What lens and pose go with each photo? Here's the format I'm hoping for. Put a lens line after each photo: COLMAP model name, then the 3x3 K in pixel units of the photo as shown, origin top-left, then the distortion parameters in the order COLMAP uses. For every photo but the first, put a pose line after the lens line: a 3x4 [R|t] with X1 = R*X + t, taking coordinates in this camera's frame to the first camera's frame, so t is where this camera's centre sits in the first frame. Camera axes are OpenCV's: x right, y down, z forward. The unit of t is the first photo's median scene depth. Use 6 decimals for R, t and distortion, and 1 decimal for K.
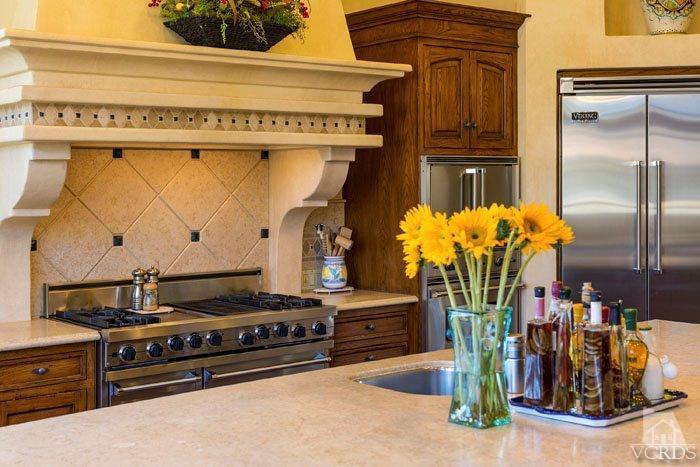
lens RADIAL K [[1009.5, 0, 350.0], [0, 1009.5, 233.5], [0, 0, 1]] dist [-0.000490, -0.008903]
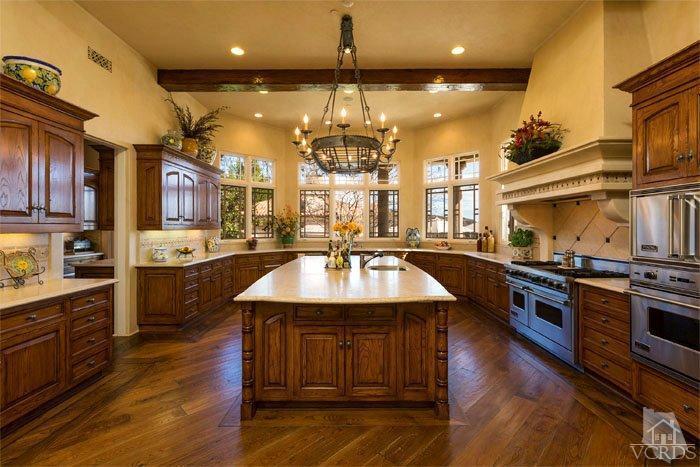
lens RADIAL K [[312.2, 0, 350.0], [0, 312.2, 233.5], [0, 0, 1]] dist [-0.001832, -0.000125]
pose [[-0.642931, 0.028649, -0.765388, 0.707024], [-0.027138, 0.997821, 0.060145, -0.036228], [0.765443, 0.059440, -0.640752, 1.064711]]
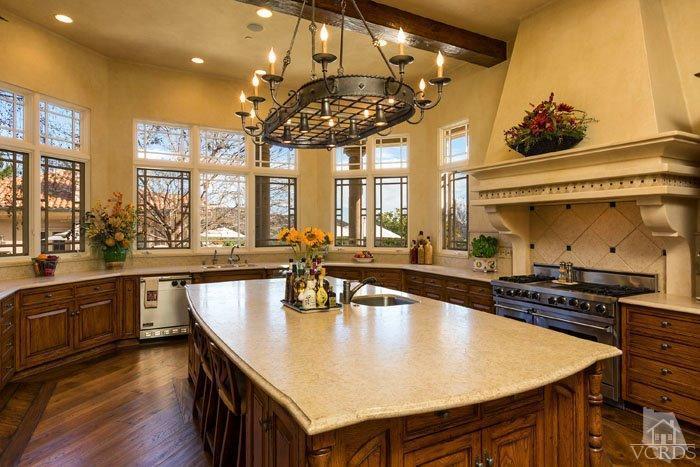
lens RADIAL K [[405.1, 0, 350.0], [0, 405.1, 233.5], [0, 0, 1]] dist [-0.000351, 0.000724]
pose [[-0.202282, 0.026683, -0.978964, 0.693207], [-0.045622, 0.998287, 0.036636, -0.033581], [0.978264, 0.052073, -0.200718, 0.724111]]
